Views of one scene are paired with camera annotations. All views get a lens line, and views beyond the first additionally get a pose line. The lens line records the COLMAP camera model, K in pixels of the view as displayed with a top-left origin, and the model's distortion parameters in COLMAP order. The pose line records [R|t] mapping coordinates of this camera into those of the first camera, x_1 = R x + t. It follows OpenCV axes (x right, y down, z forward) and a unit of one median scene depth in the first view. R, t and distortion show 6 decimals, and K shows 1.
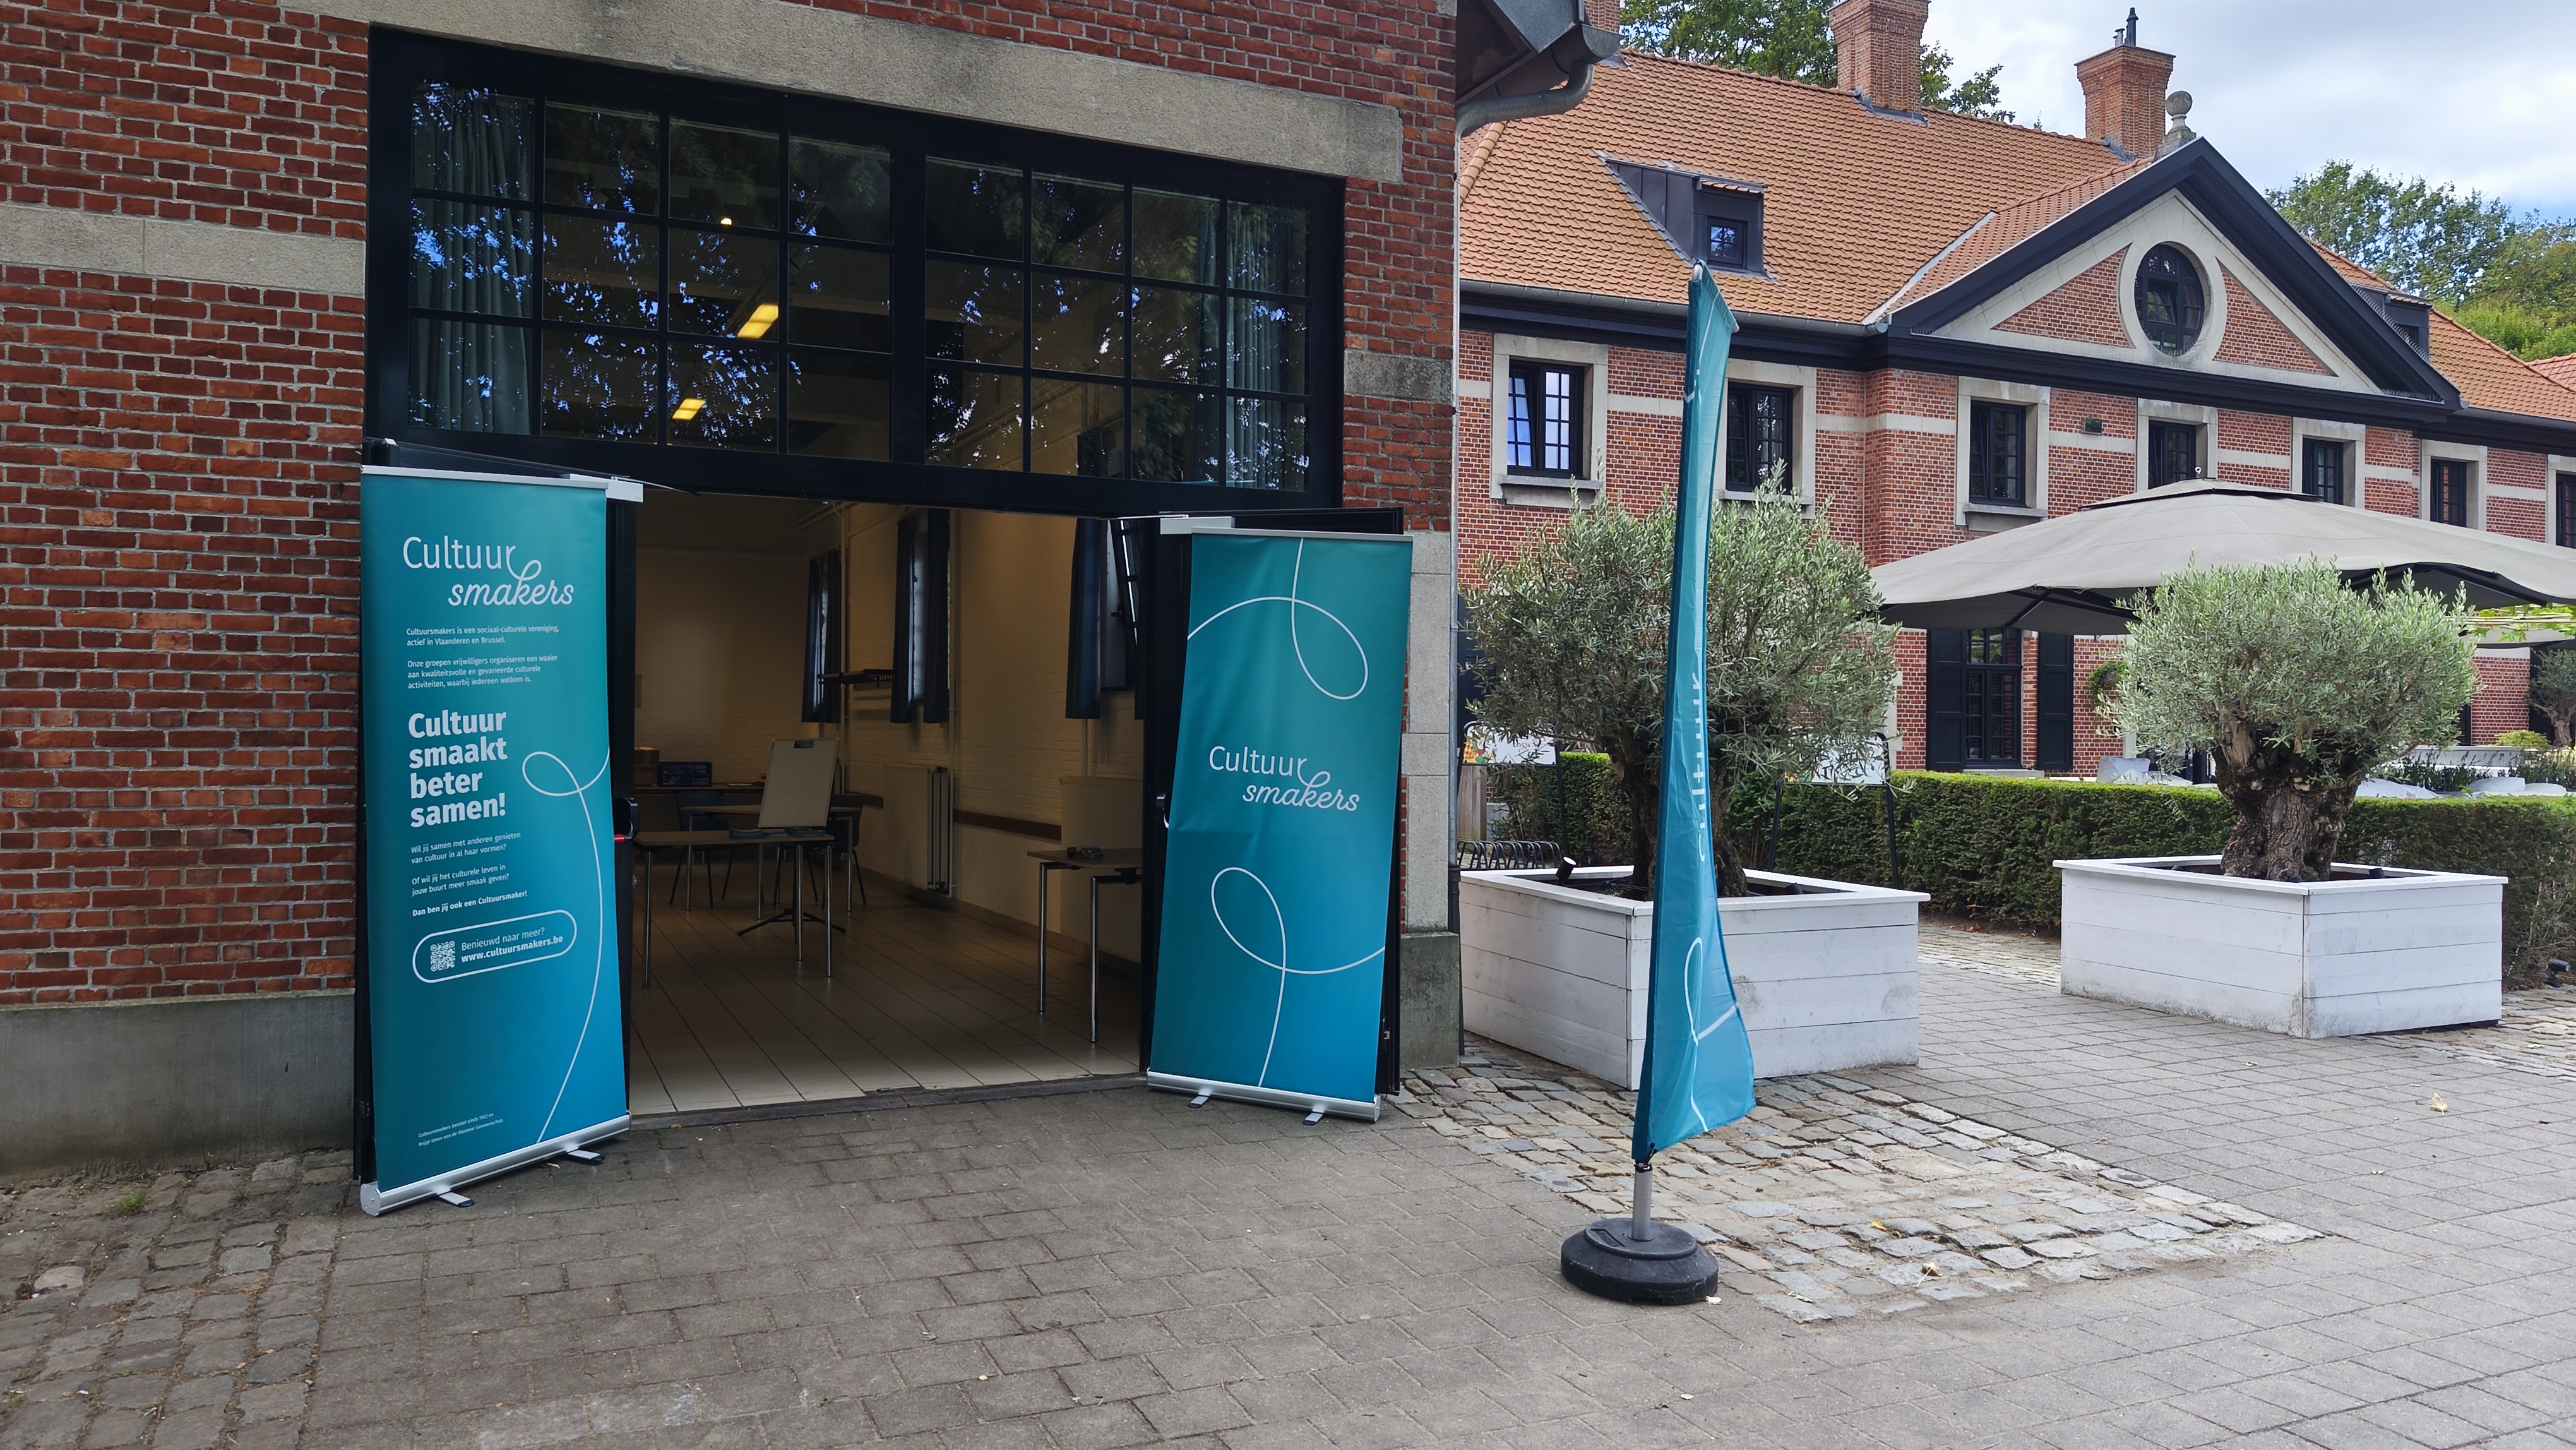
lens RADIAL K [[1684.0, 0, 1294.1], [0, 1684.0, 720.7], [0, 0, 1]] dist [-0.012010, -0.004235]
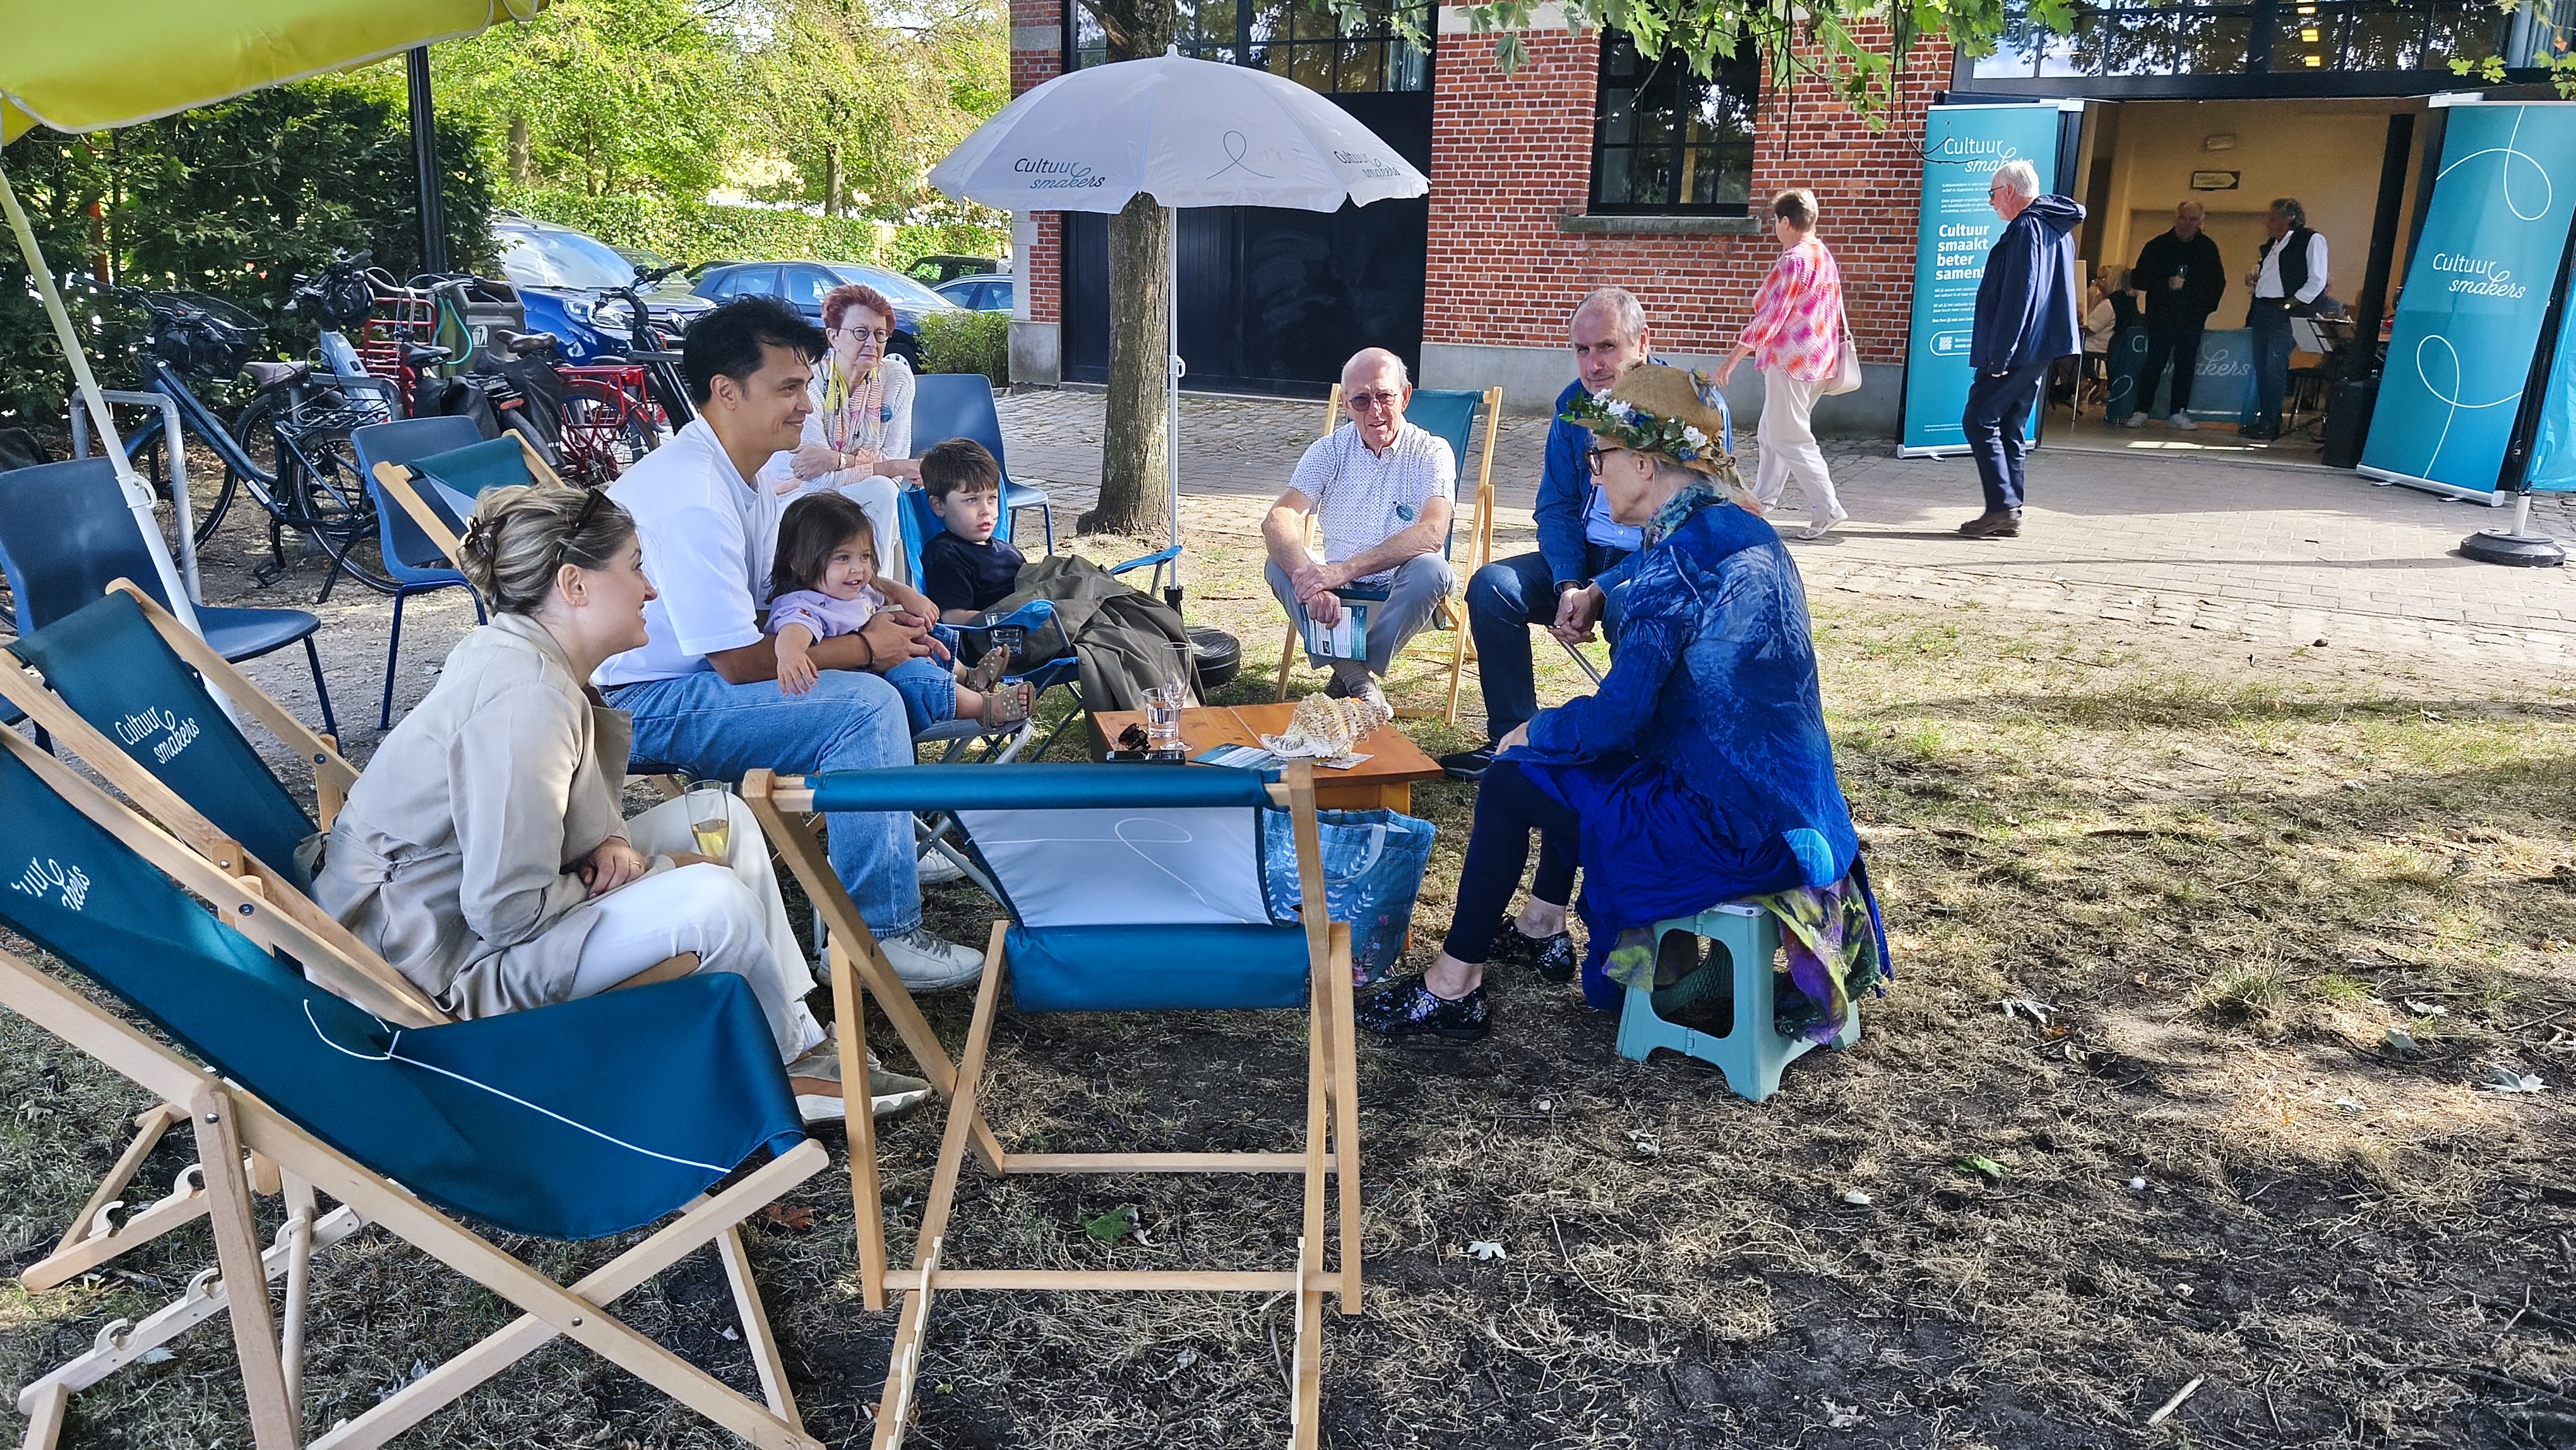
lens RADIAL K [[1812.9, 0, 1291.0], [0, 1812.9, 733.7], [0, 0, 1]] dist [-0.006533, -0.001860]
pose [[0.581410, 0.211637, -0.785603, 0.879411], [-0.023758, 0.969581, 0.243617, 0.076290], [0.813264, -0.122977, 0.568752, -0.999264]]
